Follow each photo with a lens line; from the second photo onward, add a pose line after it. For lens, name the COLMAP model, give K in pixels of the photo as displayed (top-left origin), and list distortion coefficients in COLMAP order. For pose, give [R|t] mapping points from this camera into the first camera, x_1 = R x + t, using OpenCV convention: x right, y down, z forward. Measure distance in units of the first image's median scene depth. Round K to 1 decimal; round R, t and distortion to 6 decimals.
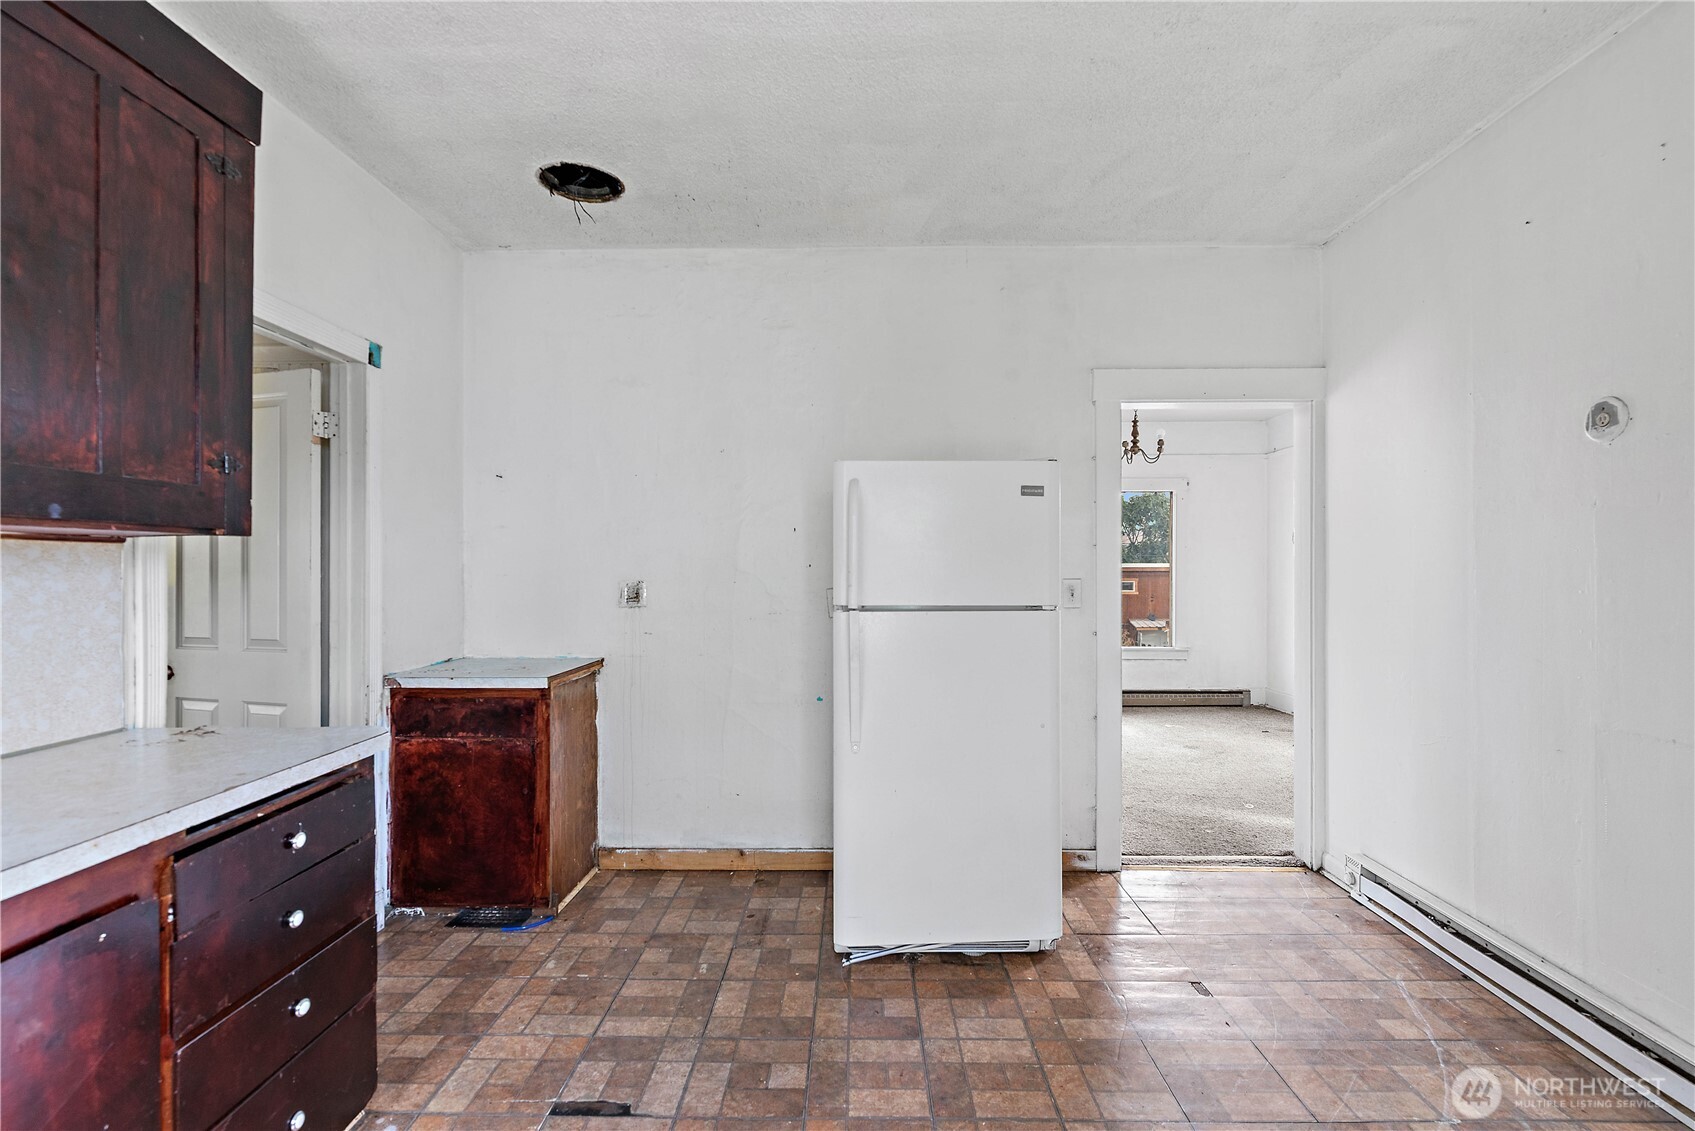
lens RADIAL K [[751.2, 0, 855.4], [0, 751.2, 564.9], [0, 0, 1]] dist [0.001406, 0.000001]
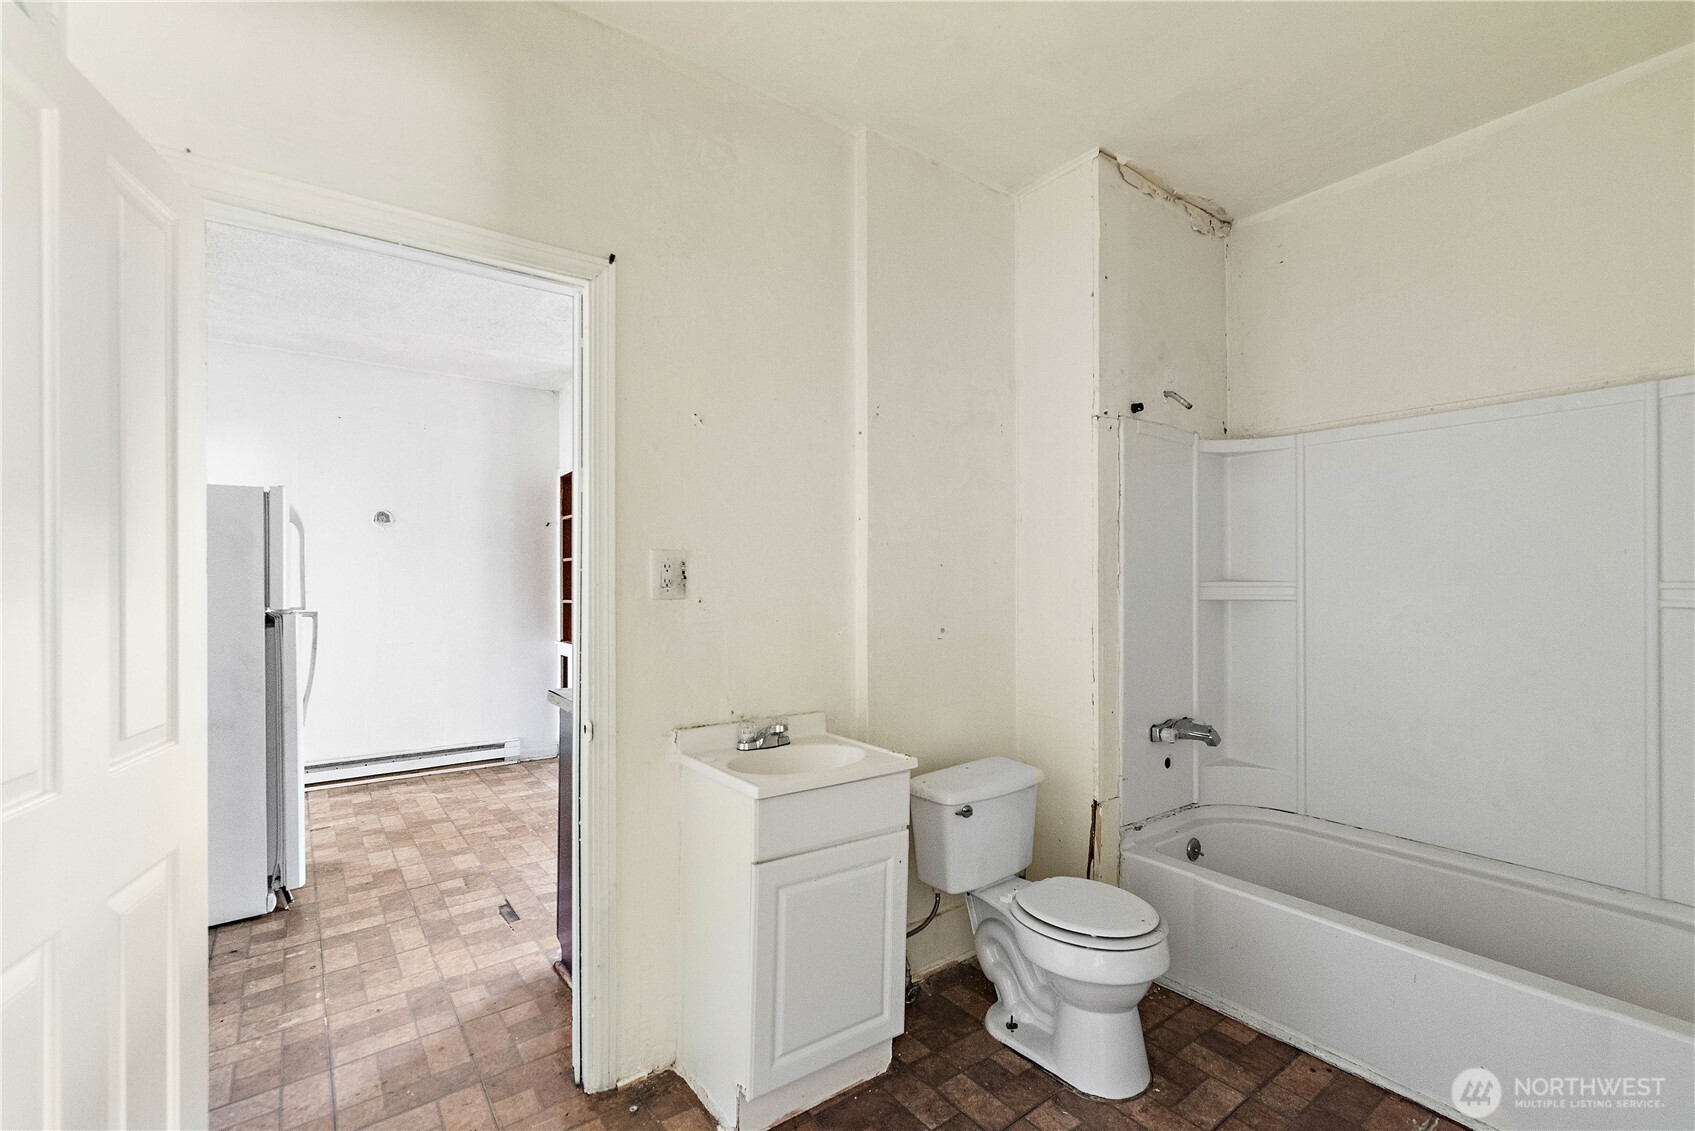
lens RADIAL K [[745.3, 0, 847.1], [0, 745.3, 579.6], [0, 0, 1]] dist [0.001308, 0.000003]
pose [[-0.598137, 0.003602, 0.801386, -1.399792], [-0.000522, 0.999988, -0.004884, 0.012454], [-0.801393, -0.003339, -0.598128, 0.933230]]
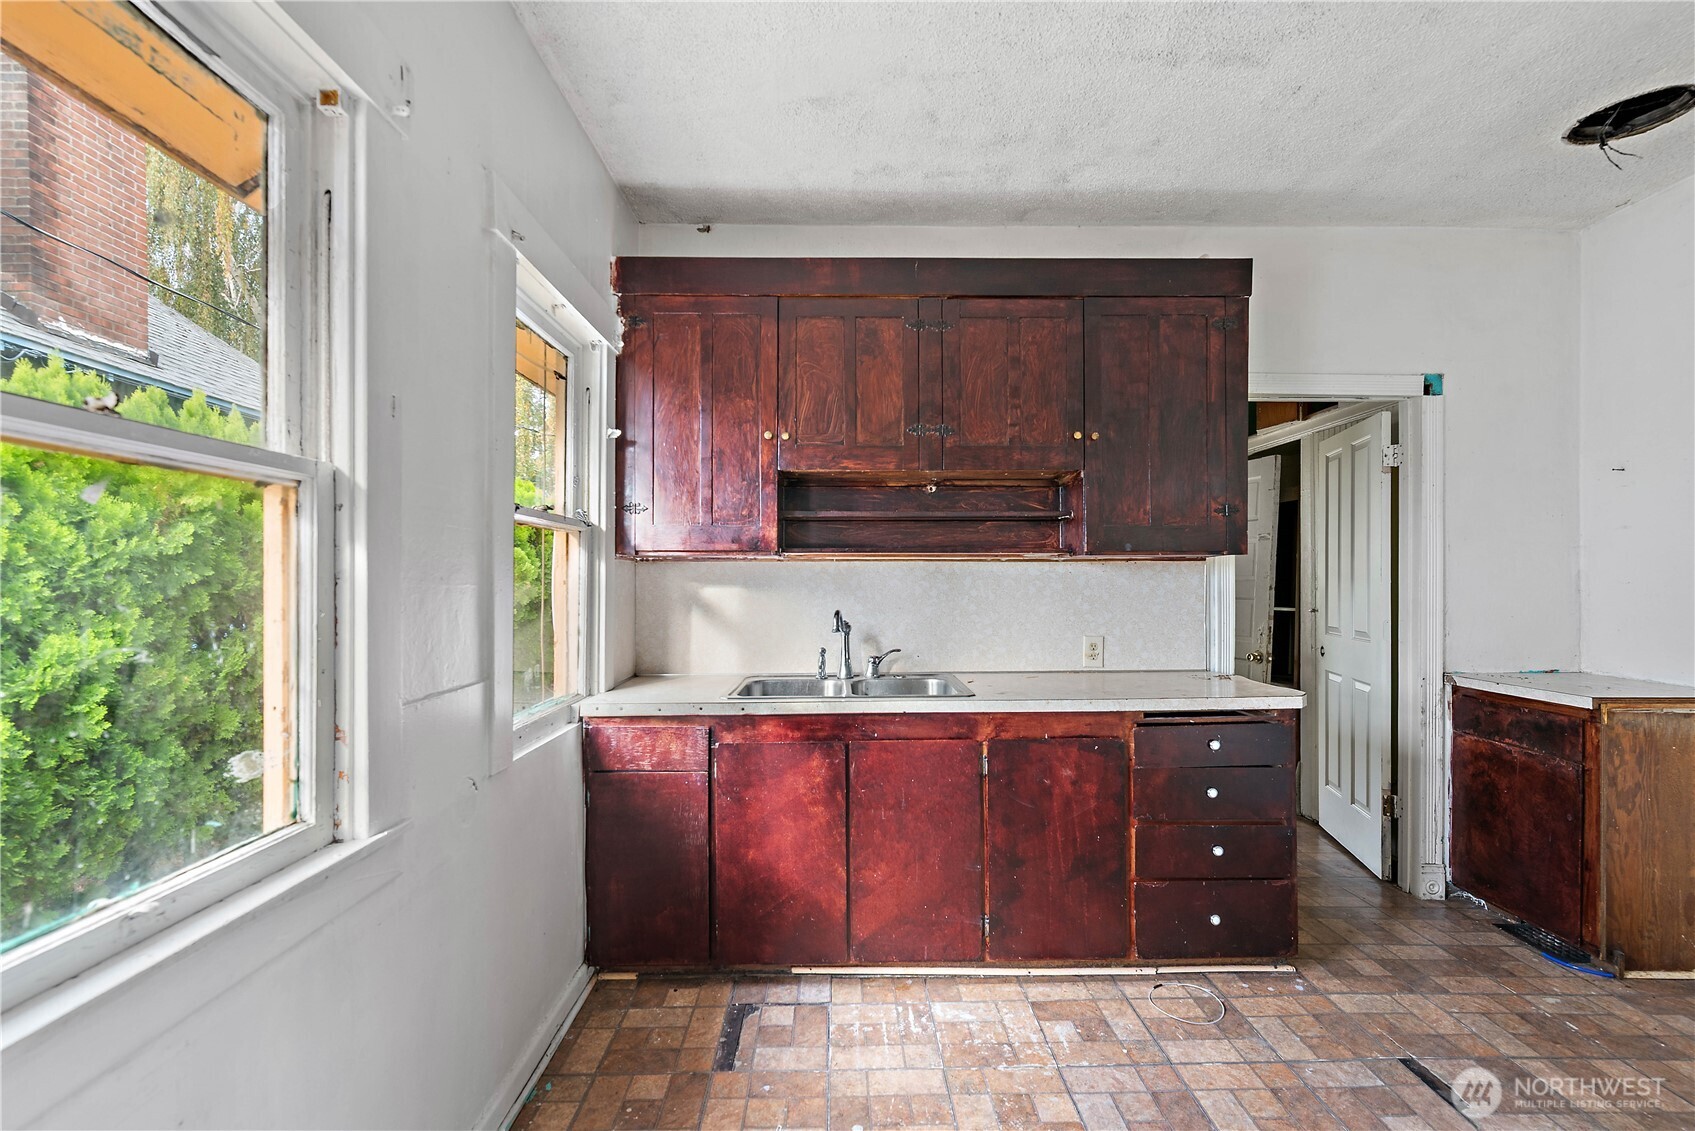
lens RADIAL K [[745.3, 0, 847.1], [0, 745.3, 579.6], [0, 0, 1]] dist [0.001308, 0.000003]
pose [[0.021409, 0.001766, -0.999769, 0.464176], [0.006492, 0.999977, 0.001906, 0.003287], [0.999750, -0.006531, 0.021397, 0.103802]]
